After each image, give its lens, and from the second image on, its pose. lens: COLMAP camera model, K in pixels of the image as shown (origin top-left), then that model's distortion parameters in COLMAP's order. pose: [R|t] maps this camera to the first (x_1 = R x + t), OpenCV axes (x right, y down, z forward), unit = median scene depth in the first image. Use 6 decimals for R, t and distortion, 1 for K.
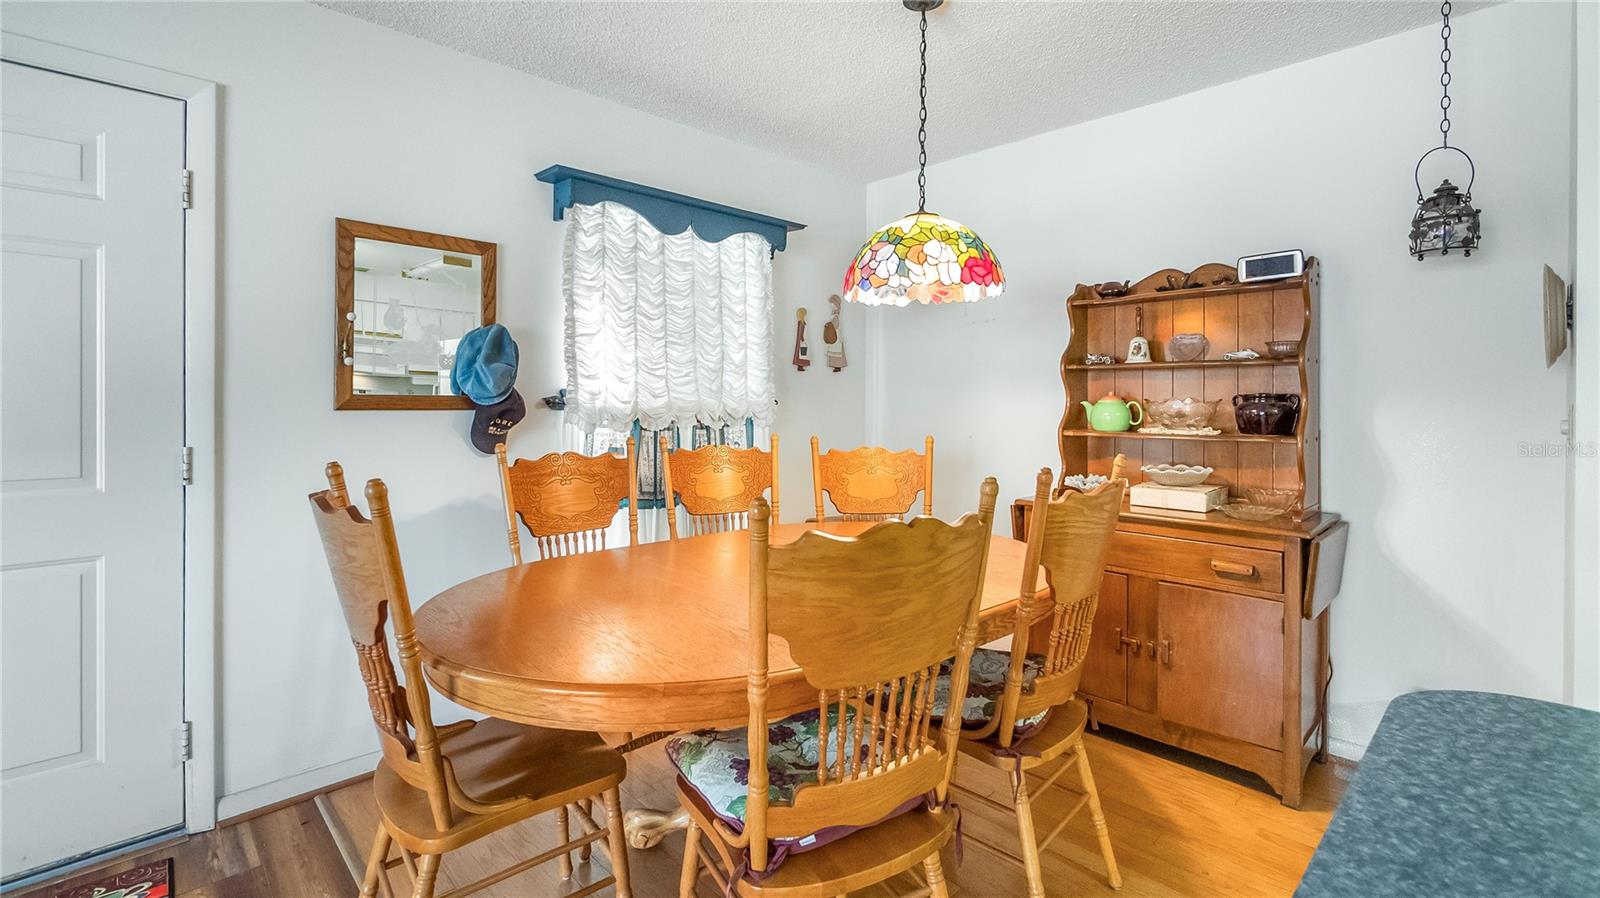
lens RADIAL K [[722.3, 0, 818.3], [0, 722.3, 406.1], [0, 0, 1]] dist [0.002621, 0.000245]
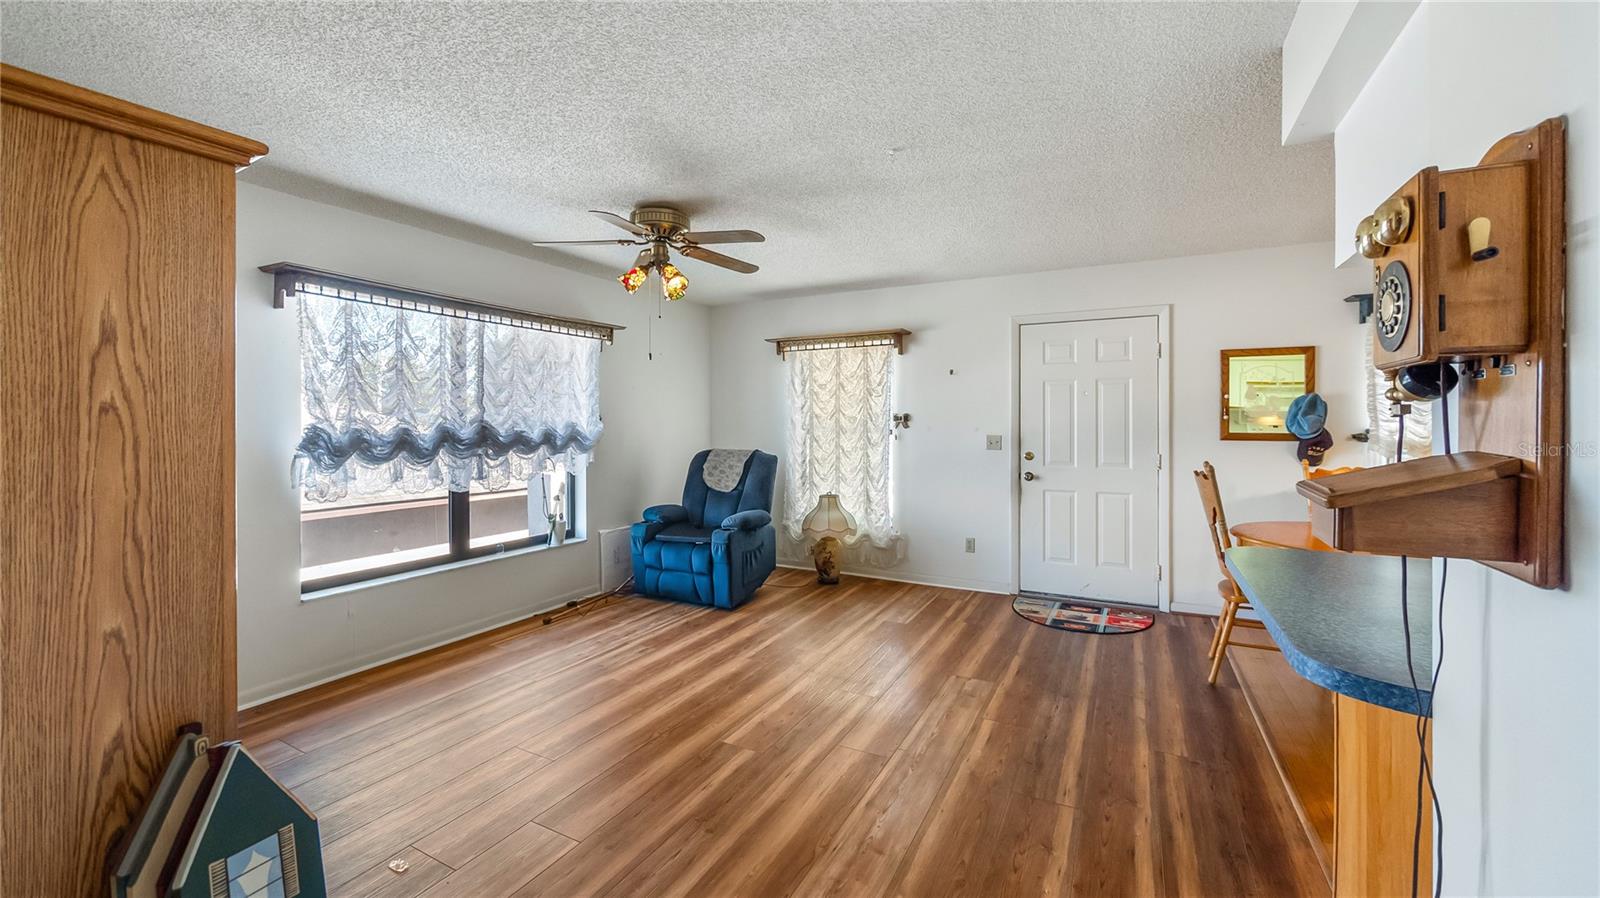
lens RADIAL K [[627.2, 0, 776.5], [0, 627.2, 423.3], [0, 0, 1]] dist [-0.000918, -0.000151]
pose [[0.293779, -0.005747, -0.955856, 0.599887], [-0.003212, 0.999970, -0.006999, -0.023099], [0.955868, 0.005126, 0.293752, -0.666313]]
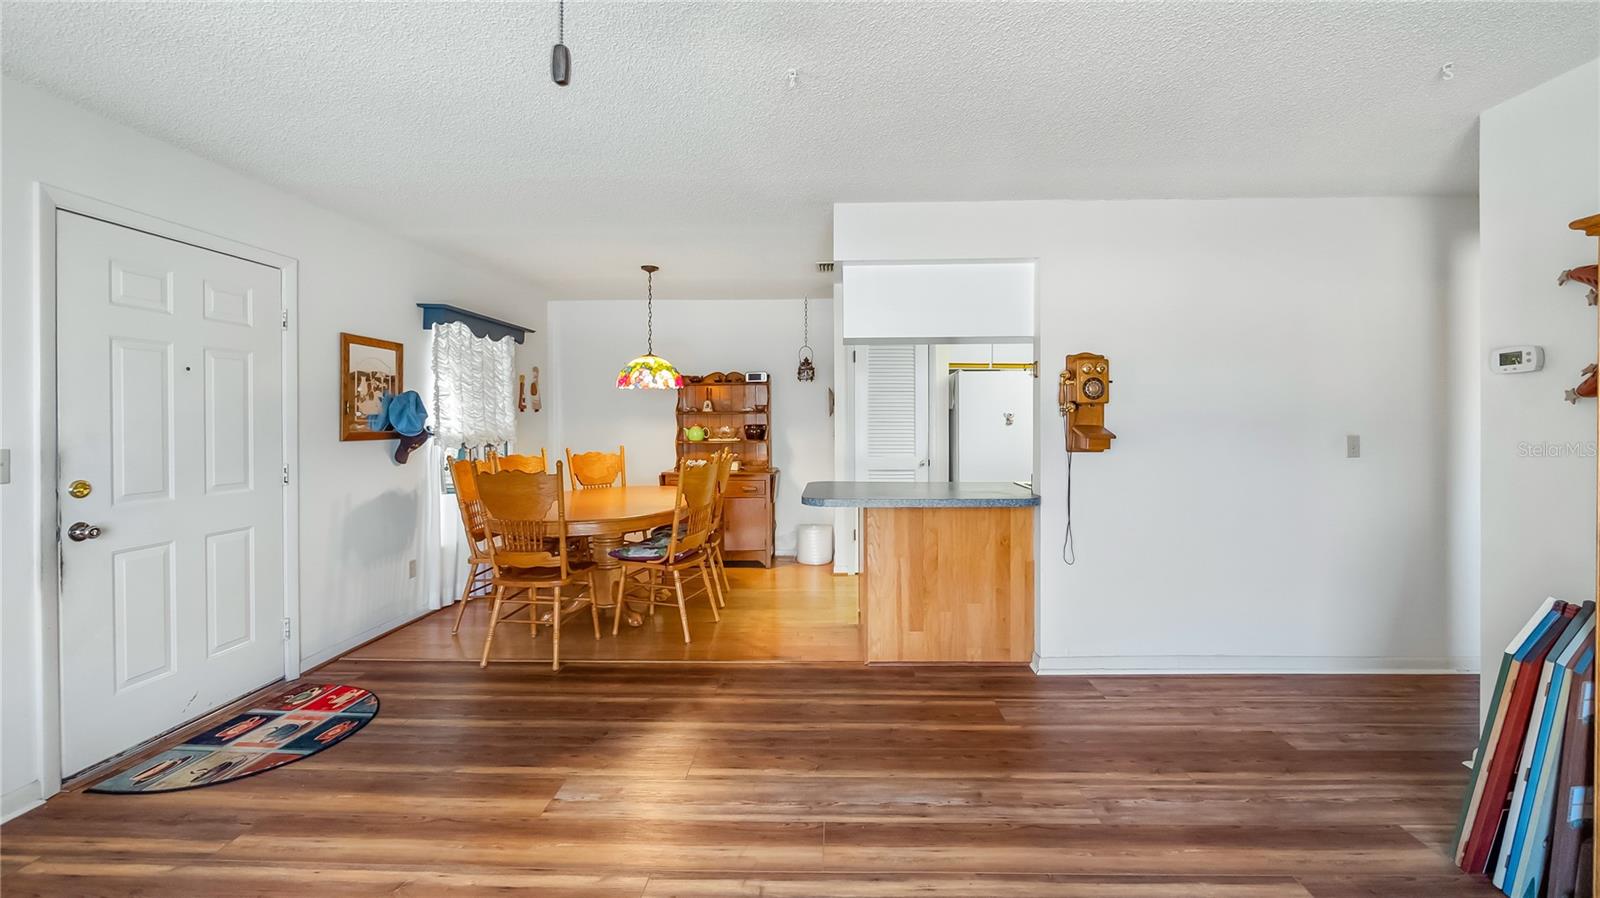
lens RADIAL K [[627.2, 0, 832.9], [0, 627.2, 425.4], [0, 0, 1]] dist [-0.000918, -0.000151]
pose [[0.709033, -0.013447, 0.705047, -0.756410], [0.011447, 0.999906, 0.007559, -0.026284], [-0.705082, 0.002711, 0.709121, -0.785019]]
